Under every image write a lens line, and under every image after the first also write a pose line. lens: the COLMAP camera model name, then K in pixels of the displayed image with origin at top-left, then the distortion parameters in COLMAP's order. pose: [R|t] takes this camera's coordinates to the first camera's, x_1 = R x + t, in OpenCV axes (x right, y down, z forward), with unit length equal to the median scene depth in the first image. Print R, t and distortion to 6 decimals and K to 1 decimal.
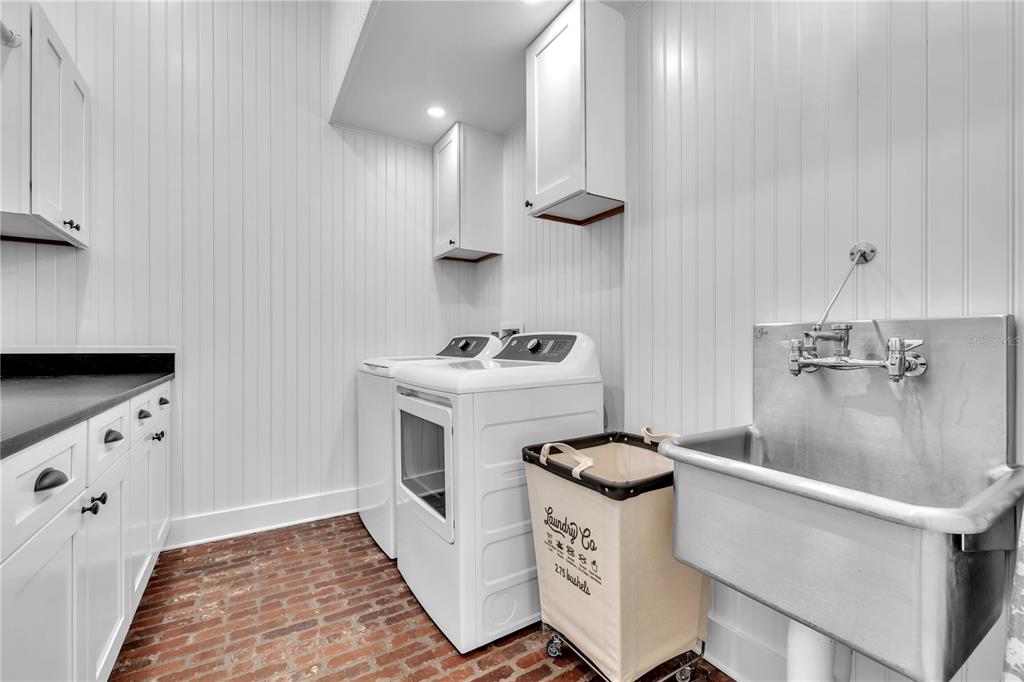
lens RADIAL K [[438.3, 0, 514.4], [0, 438.3, 345.8], [0, 0, 1]] dist [-0.000009, -0.000410]
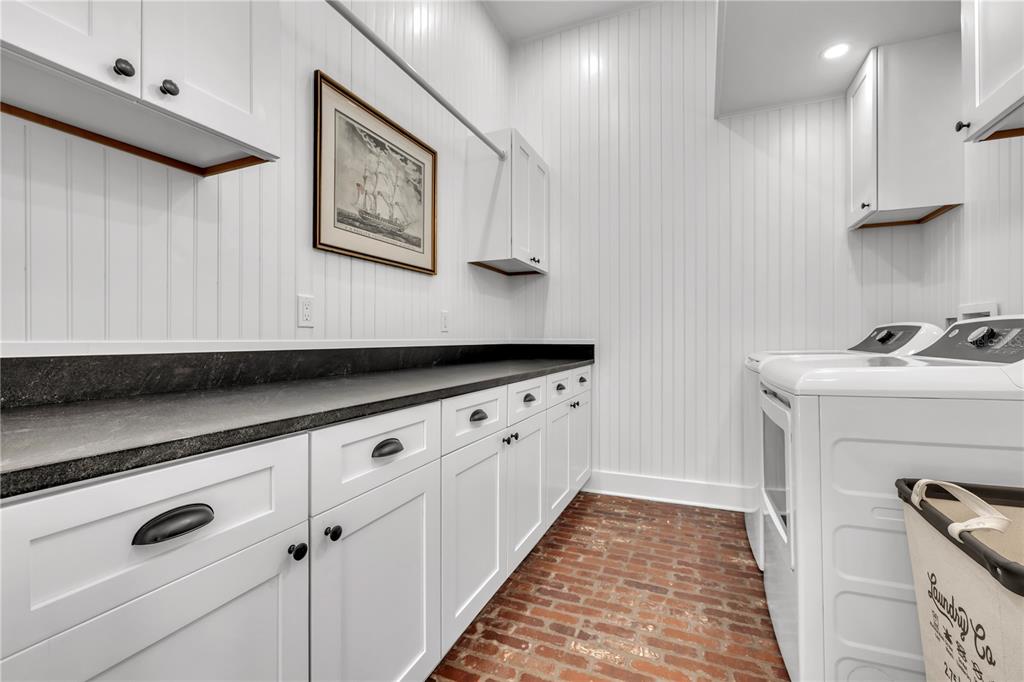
lens RADIAL K [[438.3, 0, 514.8], [0, 438.3, 338.7], [0, 0, 1]] dist [-0.000009, -0.000410]
pose [[0.572748, -0.003411, -0.819725, 0.203744], [0.002617, 0.999994, -0.002332, 0.002225], [0.819728, -0.000809, 0.572753, 0.059461]]
